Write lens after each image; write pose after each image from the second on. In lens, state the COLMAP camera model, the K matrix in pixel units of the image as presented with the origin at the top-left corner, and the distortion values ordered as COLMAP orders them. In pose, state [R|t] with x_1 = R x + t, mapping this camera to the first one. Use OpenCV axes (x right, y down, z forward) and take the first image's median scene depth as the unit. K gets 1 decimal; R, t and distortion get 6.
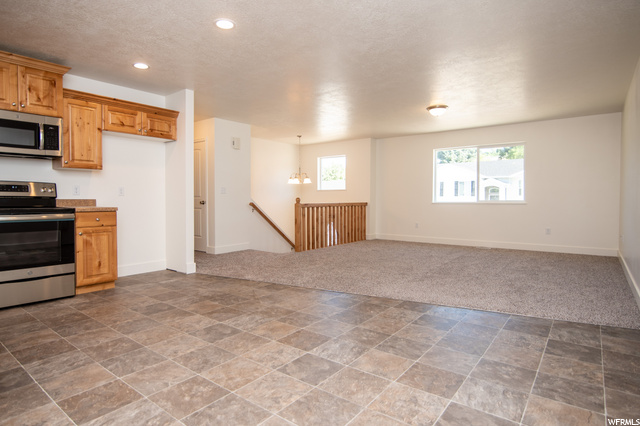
lens RADIAL K [[353.6, 0, 312.6], [0, 353.6, 206.9], [0, 0, 1]] dist [-0.017296, 0.000281]
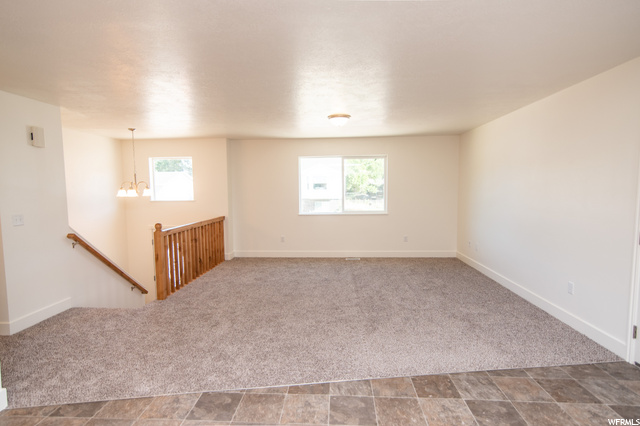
lens RADIAL K [[347.3, 0, 313.3], [0, 347.3, 217.6], [0, 0, 1]] dist [0.012553, -0.000303]
pose [[0.825207, -0.056705, 0.561977, -0.314224], [0.024278, 0.997589, 0.065009, -0.134749], [-0.564309, -0.040002, 0.824594, 0.470111]]
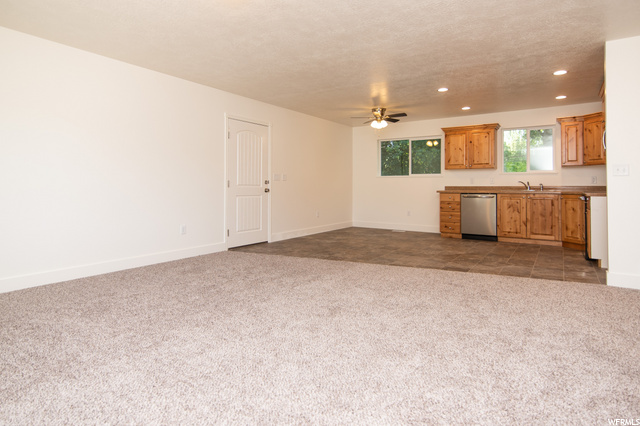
lens RADIAL K [[361.9, 0, 318.5], [0, 361.9, 187.0], [0, 0, 1]] dist [0.017177, -0.000775]
pose [[-0.996773, -0.000761, -0.080272, 0.428672], [-0.002734, 0.999697, 0.024473, -0.048583], [0.080229, 0.024614, -0.996473, 2.240922]]
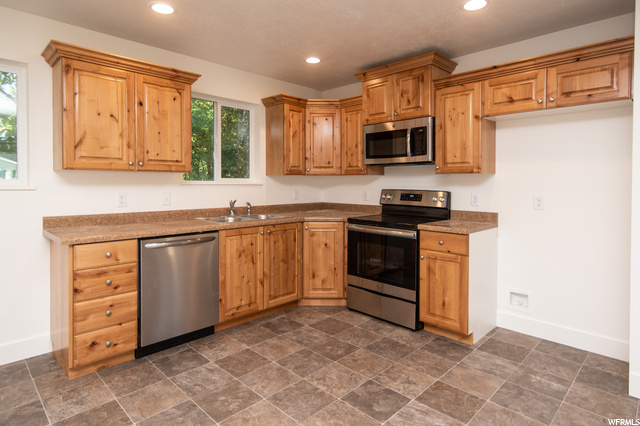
lens RADIAL K [[361.9, 0, 318.5], [0, 361.9, 187.0], [0, 0, 1]] dist [0.017177, -0.000775]
pose [[-0.111630, 0.011611, -0.993682, 0.186953], [-0.027263, 0.999520, 0.014742, -0.088808], [0.993376, 0.028736, -0.111260, 0.841268]]
